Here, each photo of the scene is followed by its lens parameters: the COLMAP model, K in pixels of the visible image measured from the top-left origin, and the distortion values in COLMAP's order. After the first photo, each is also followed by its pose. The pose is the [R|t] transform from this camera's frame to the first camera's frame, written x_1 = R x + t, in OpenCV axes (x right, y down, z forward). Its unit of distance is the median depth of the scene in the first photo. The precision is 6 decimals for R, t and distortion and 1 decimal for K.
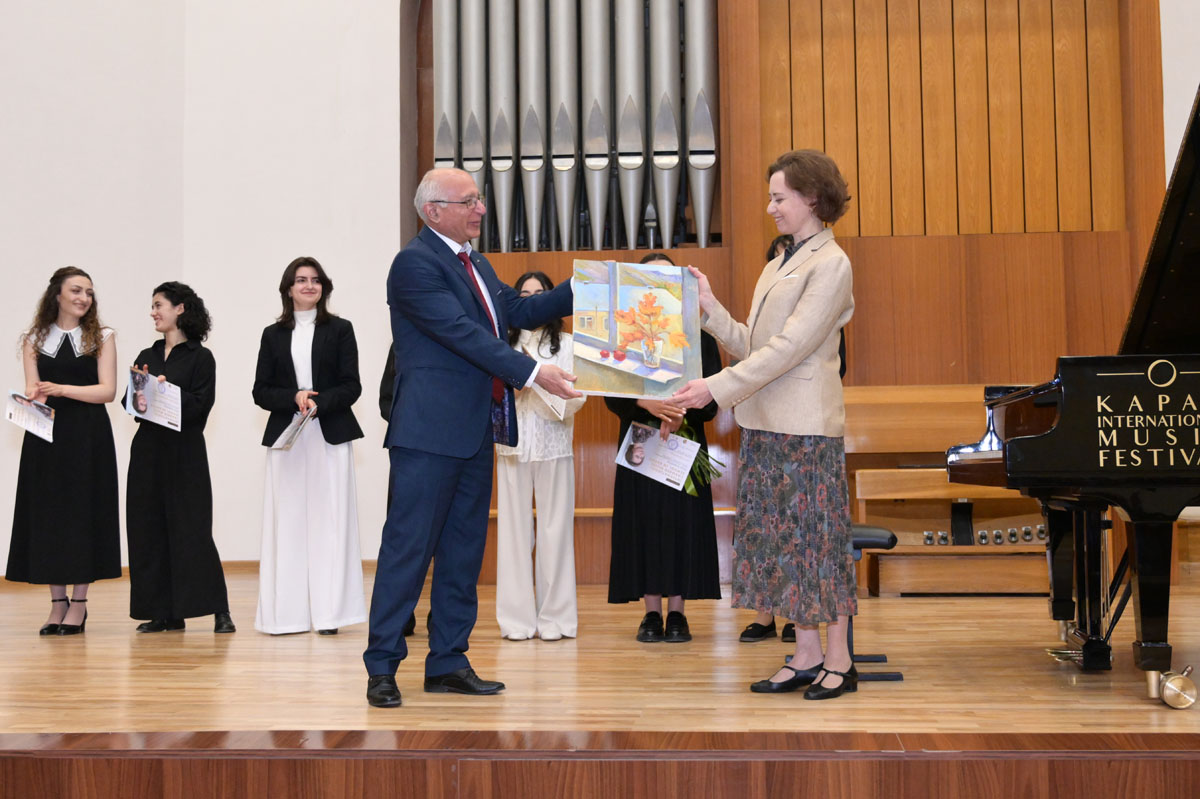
lens RADIAL K [[1453.6, 0, 607.2], [0, 1453.6, 398.4], [0, 0, 1]] dist [0.002996, 0.000000]
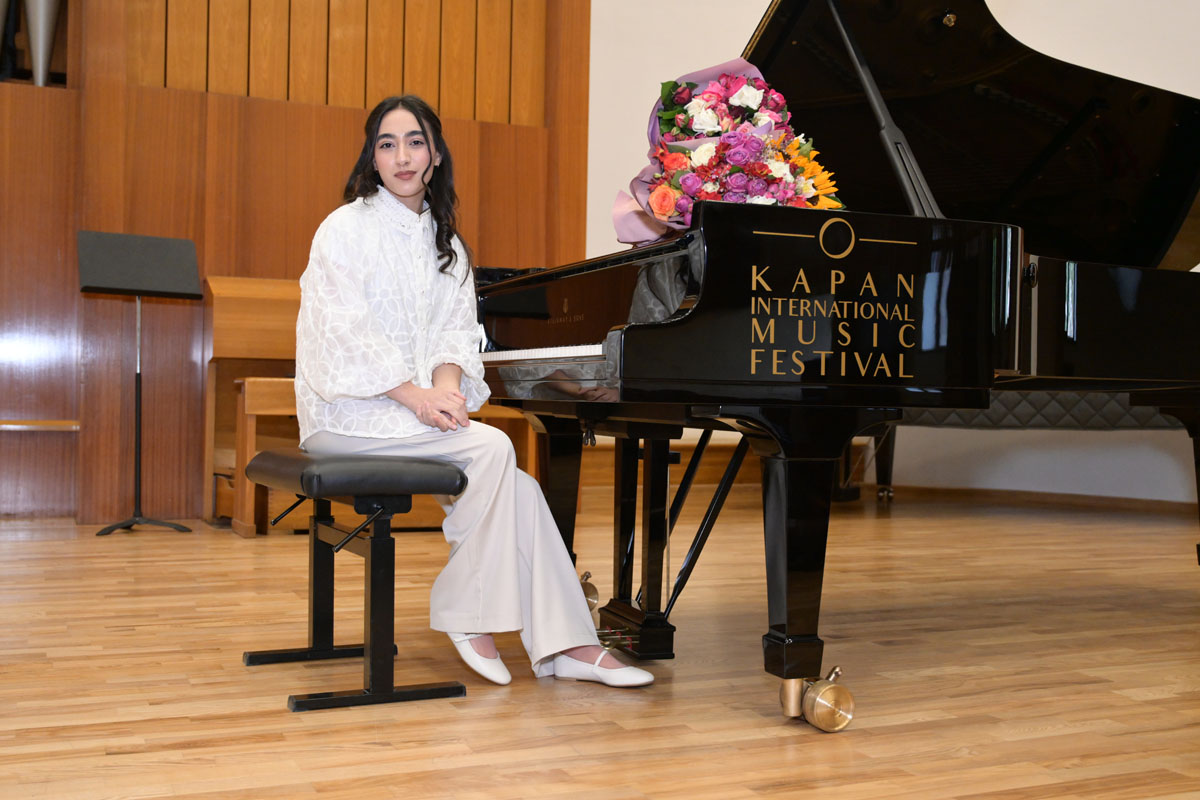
lens RADIAL K [[1308.7, 0, 606.0], [0, 1308.7, 398.9], [0, 0, 1]] dist [-0.010653, 0.000000]
pose [[0.876532, 0.027333, 0.480566, 0.000459], [-0.054126, 0.997651, 0.041980, 0.019624], [-0.478290, -0.062808, 0.875953, 0.275082]]
